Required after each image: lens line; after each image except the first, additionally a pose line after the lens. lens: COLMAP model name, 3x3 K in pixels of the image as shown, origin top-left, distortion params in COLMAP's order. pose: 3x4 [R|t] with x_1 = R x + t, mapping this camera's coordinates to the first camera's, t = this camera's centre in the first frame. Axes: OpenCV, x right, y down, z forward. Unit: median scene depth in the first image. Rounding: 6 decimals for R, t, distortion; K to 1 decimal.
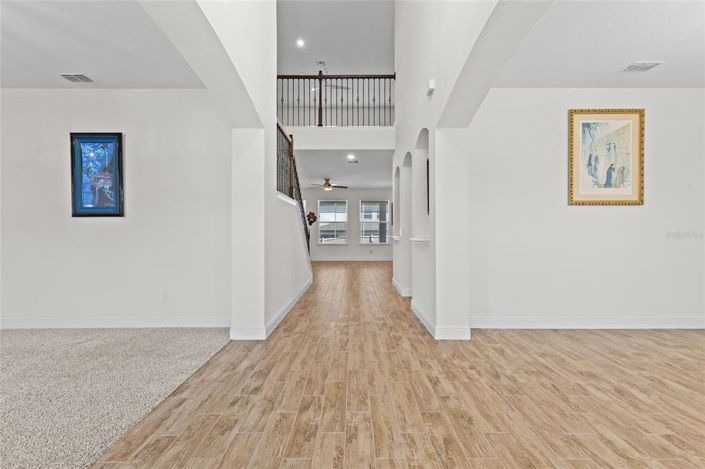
lens RADIAL K [[317.6, 0, 354.2], [0, 317.6, 233.2], [0, 0, 1]] dist [0.004017, -0.000016]
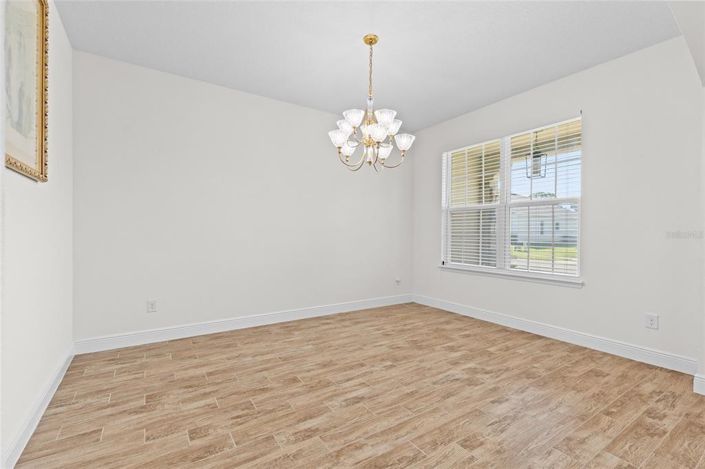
lens RADIAL K [[316.8, 0, 353.4], [0, 316.8, 242.5], [0, 0, 1]] dist [0.000450, 0.000036]
pose [[-0.549285, -0.028380, 0.835153, 0.315164], [-0.001942, 0.999464, 0.032687, -0.013345], [-0.835633, 0.016333, -0.549046, 1.486422]]
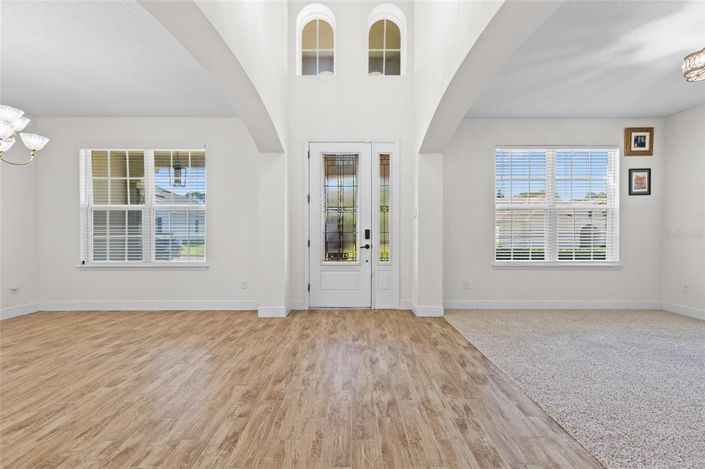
lens RADIAL K [[317.6, 0, 354.2], [0, 317.6, 233.2], [0, 0, 1]] dist [0.004017, -0.000016]
pose [[-0.999999, 0.000601, -0.001134, -0.030406], [0.000594, 0.999978, 0.006610, -0.011179], [0.001138, 0.006609, -0.999978, 1.921549]]
